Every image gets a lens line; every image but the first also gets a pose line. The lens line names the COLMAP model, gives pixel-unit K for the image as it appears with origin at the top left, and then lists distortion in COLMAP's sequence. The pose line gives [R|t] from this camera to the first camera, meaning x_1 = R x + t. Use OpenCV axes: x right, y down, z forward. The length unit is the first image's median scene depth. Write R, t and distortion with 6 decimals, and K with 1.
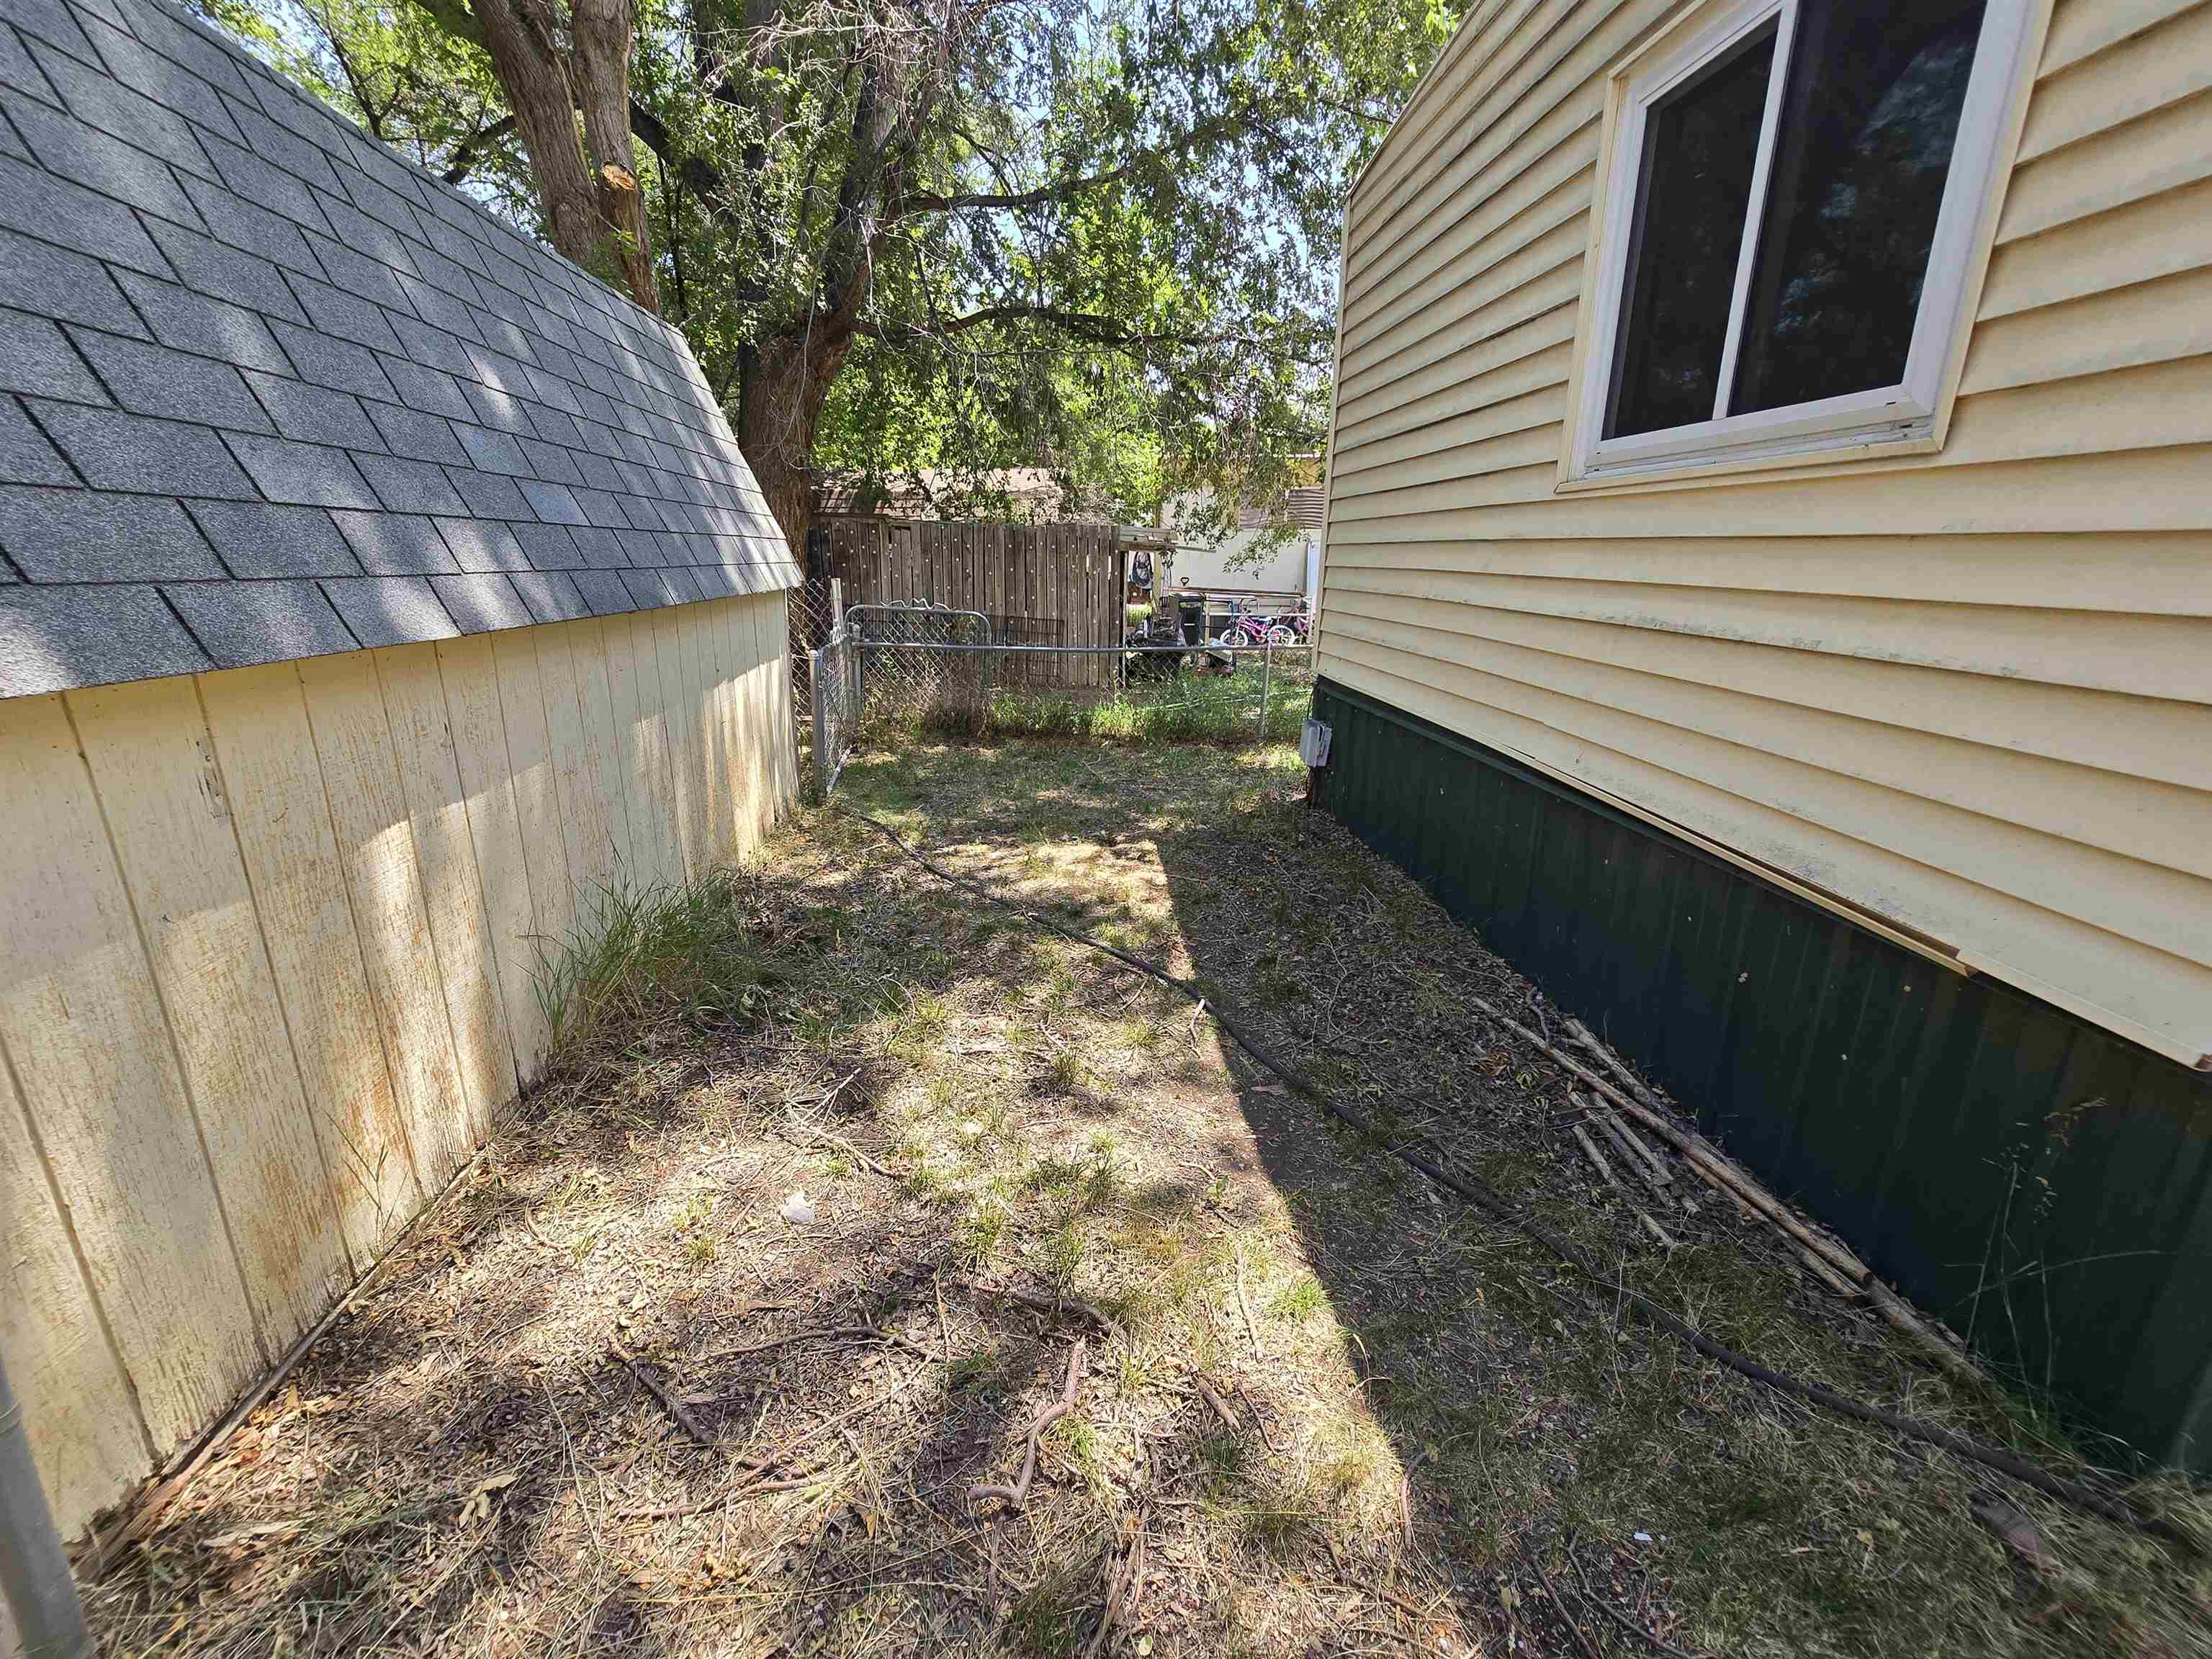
lens RADIAL K [[911.3, 0, 1089.4], [0, 911.3, 826.4], [0, 0, 1]] dist [0.000598, -0.000471]
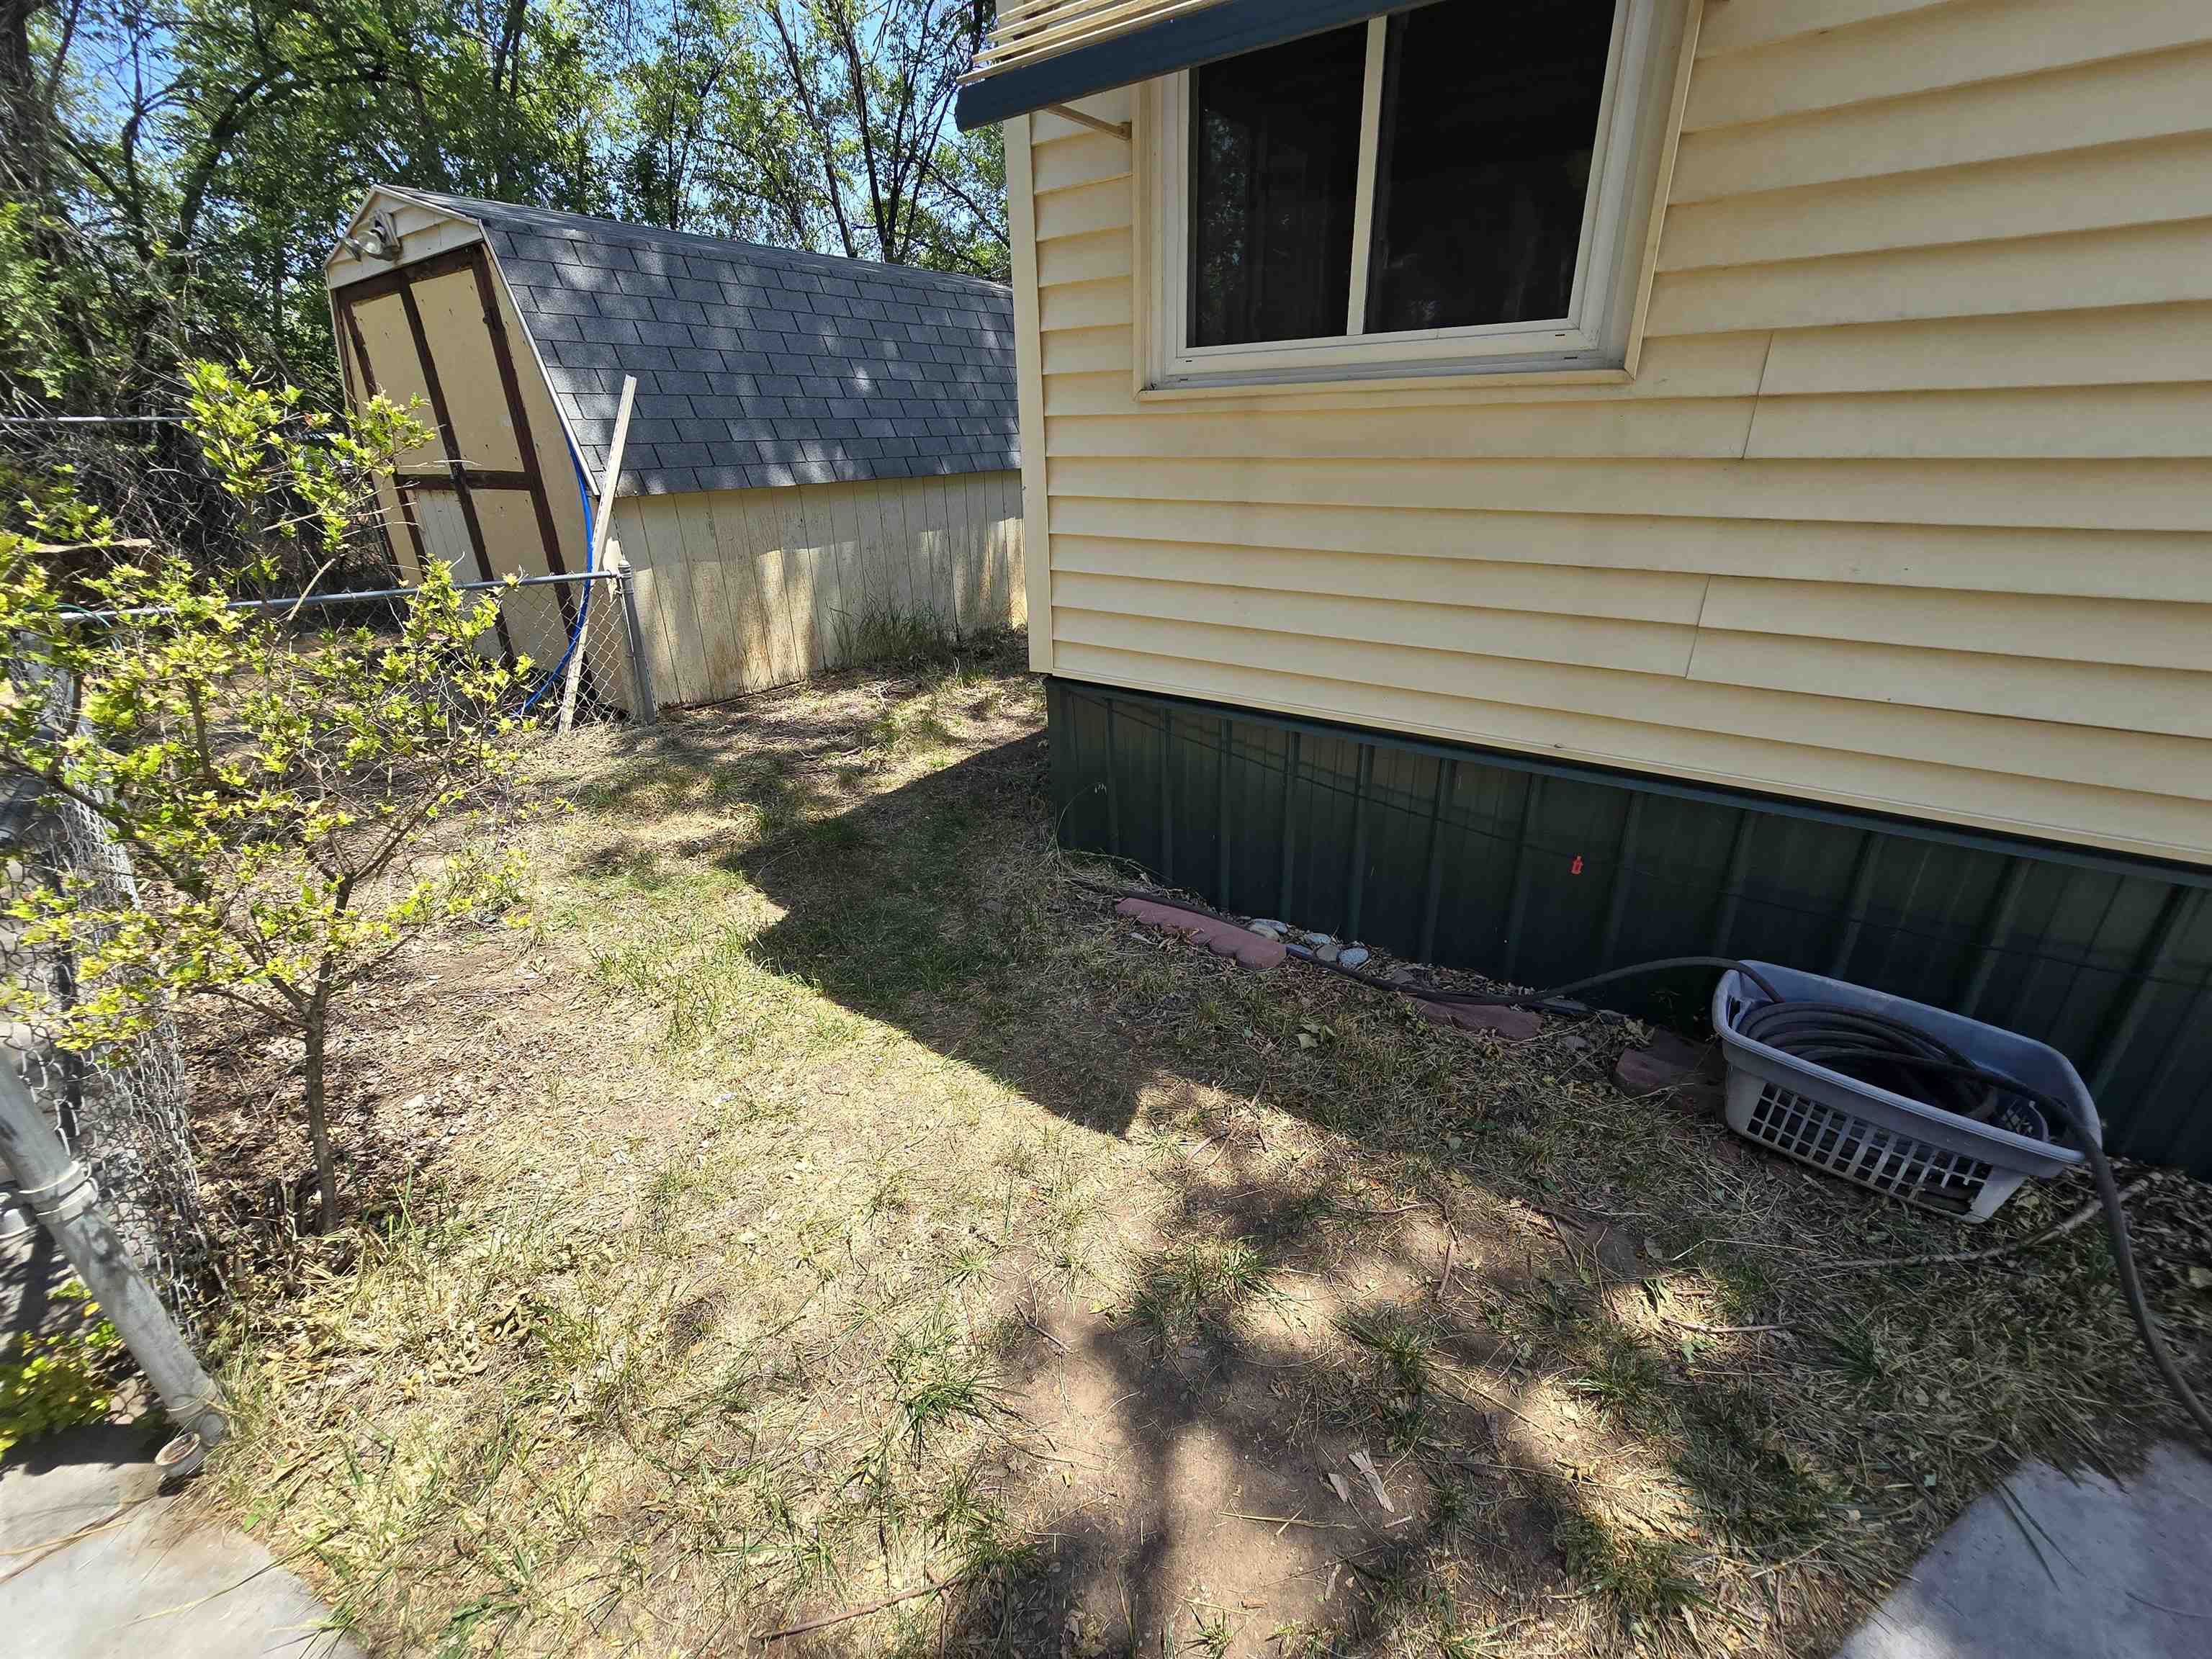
lens RADIAL K [[894.3, 0, 1107.1], [0, 894.3, 824.0], [0, 0, 1]] dist [0.000150, -0.000533]
pose [[0.770028, 0.250886, -0.586612, 1.673106], [-0.166840, 0.966628, 0.194408, 0.091044], [0.615810, -0.051829, 0.786188, -0.556324]]
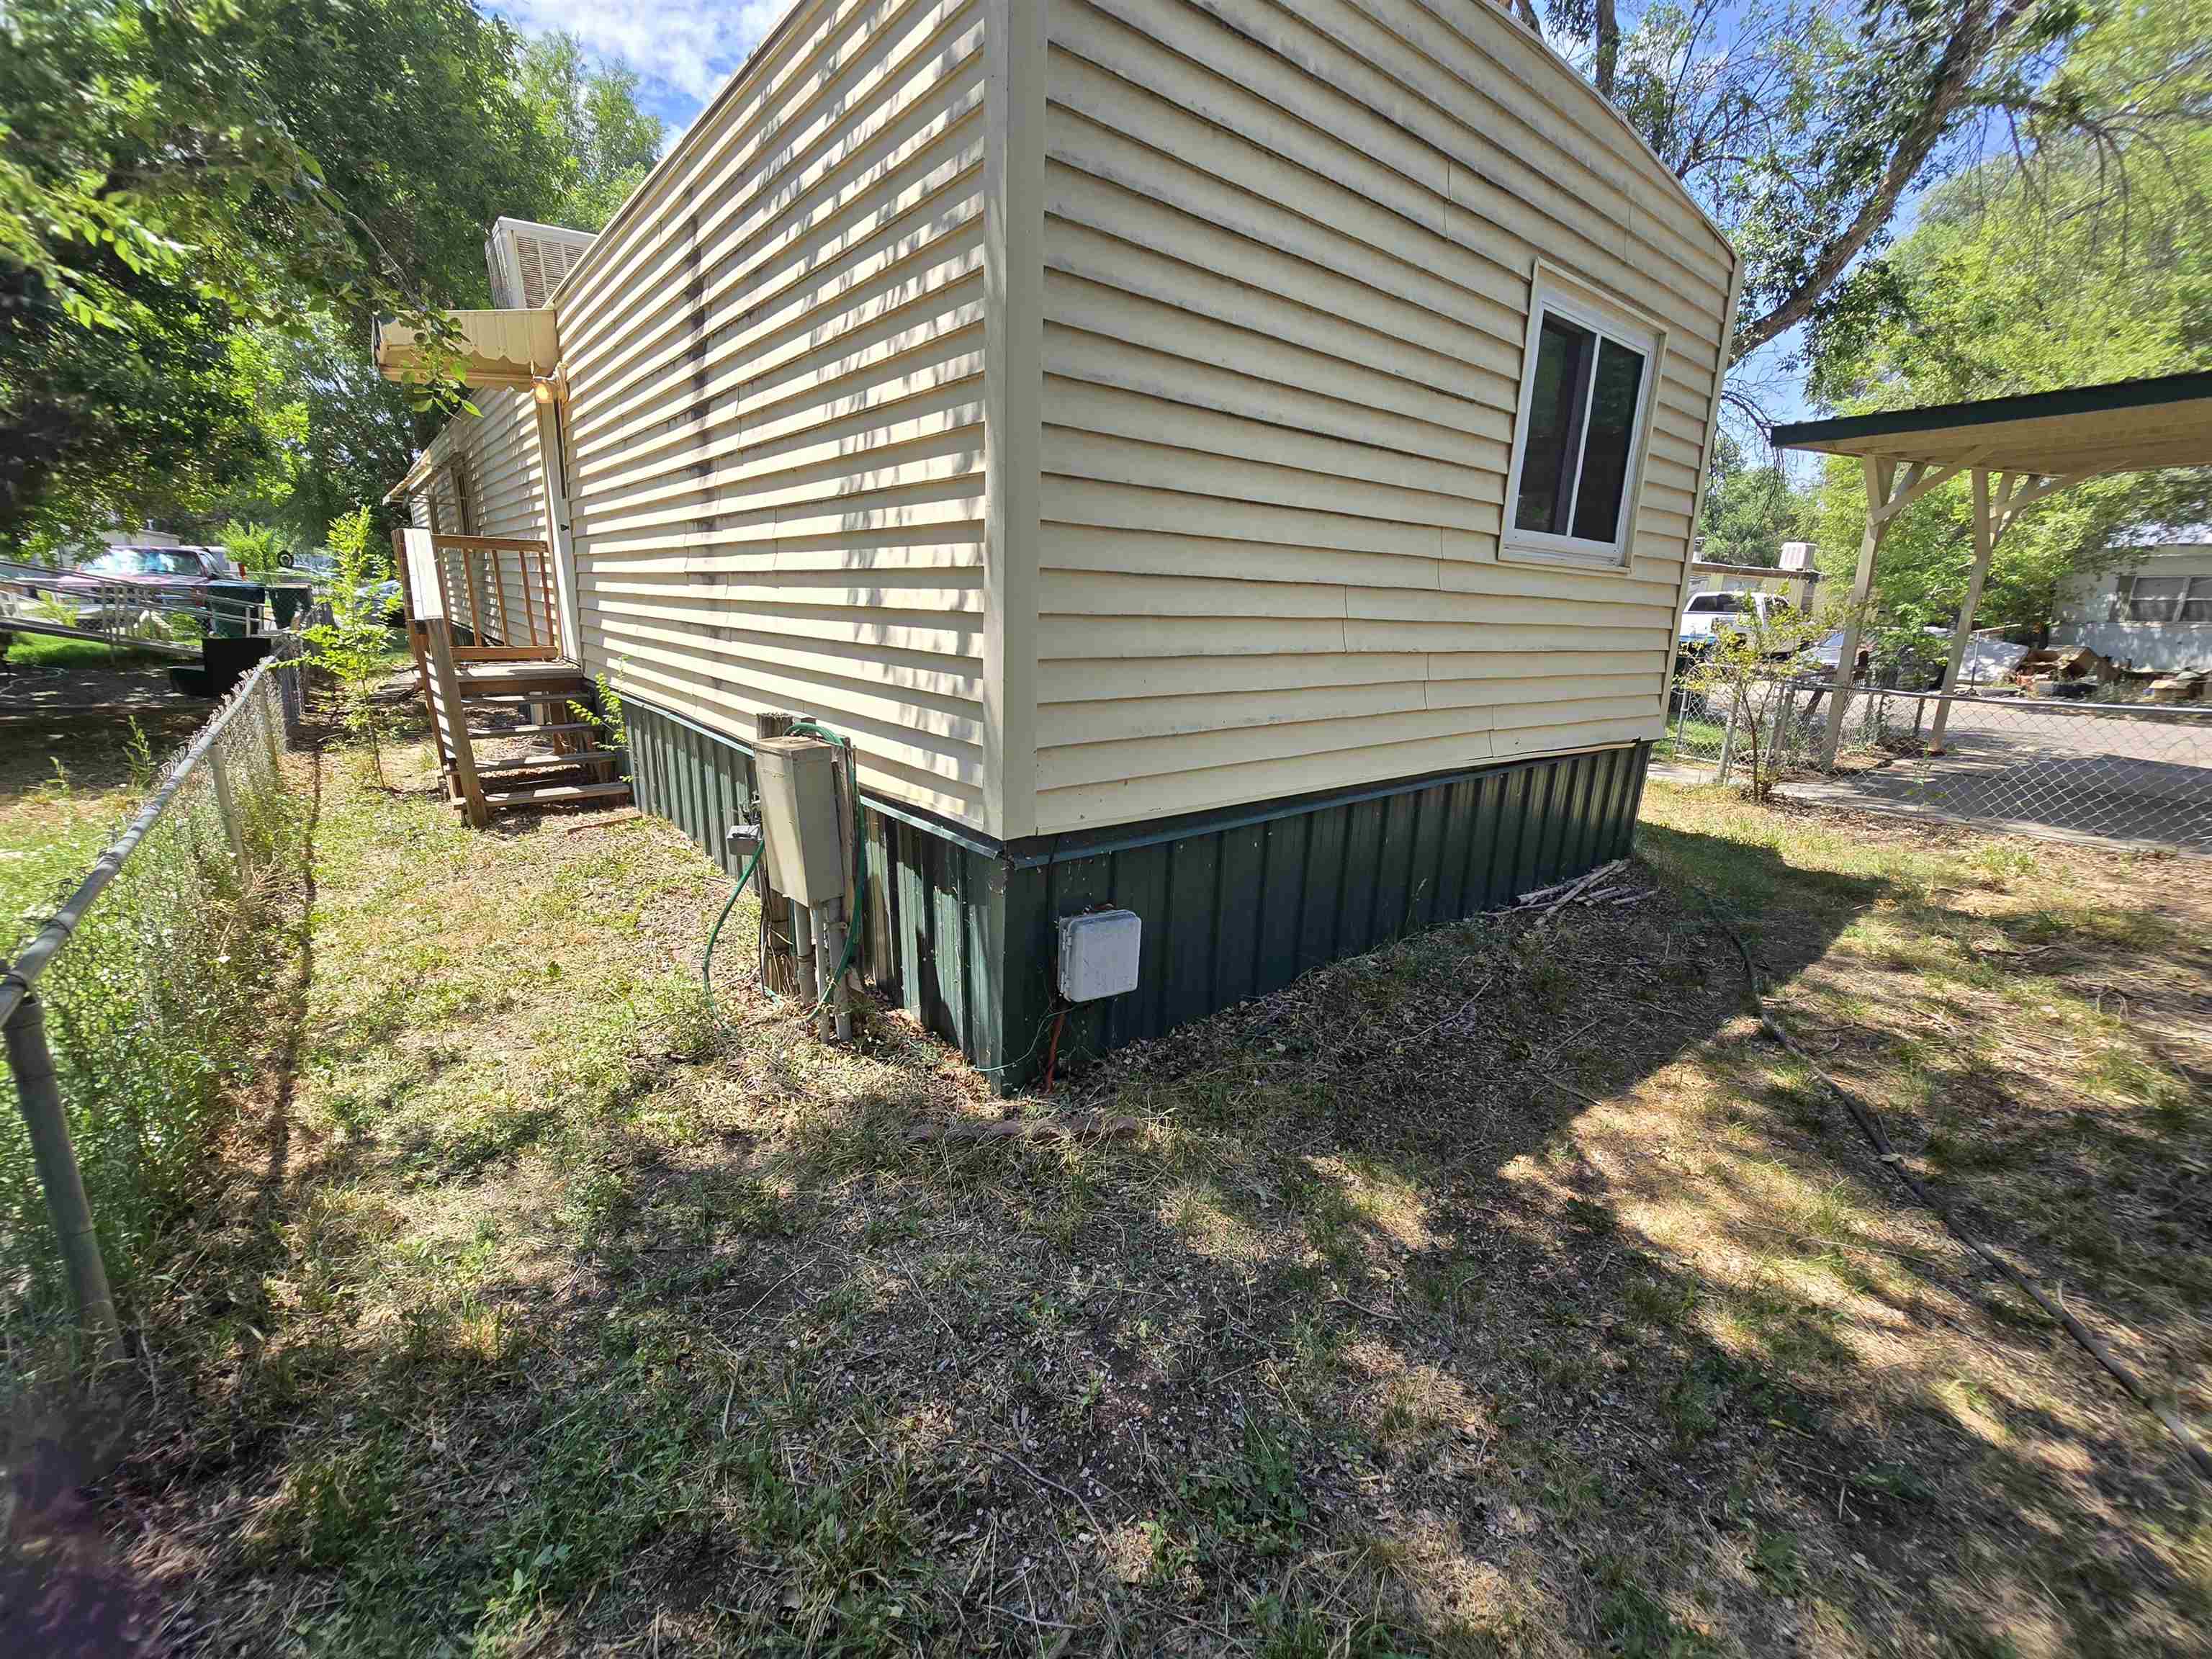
lens RADIAL K [[911.3, 0, 1089.4], [0, 911.3, 826.4], [0, 0, 1]] dist [0.000598, -0.000471]
pose [[-0.569898, -0.225032, 0.790301, -0.329184], [0.205065, 0.892391, 0.401977, -0.834001], [-0.795716, 0.391149, -0.462426, 2.750098]]
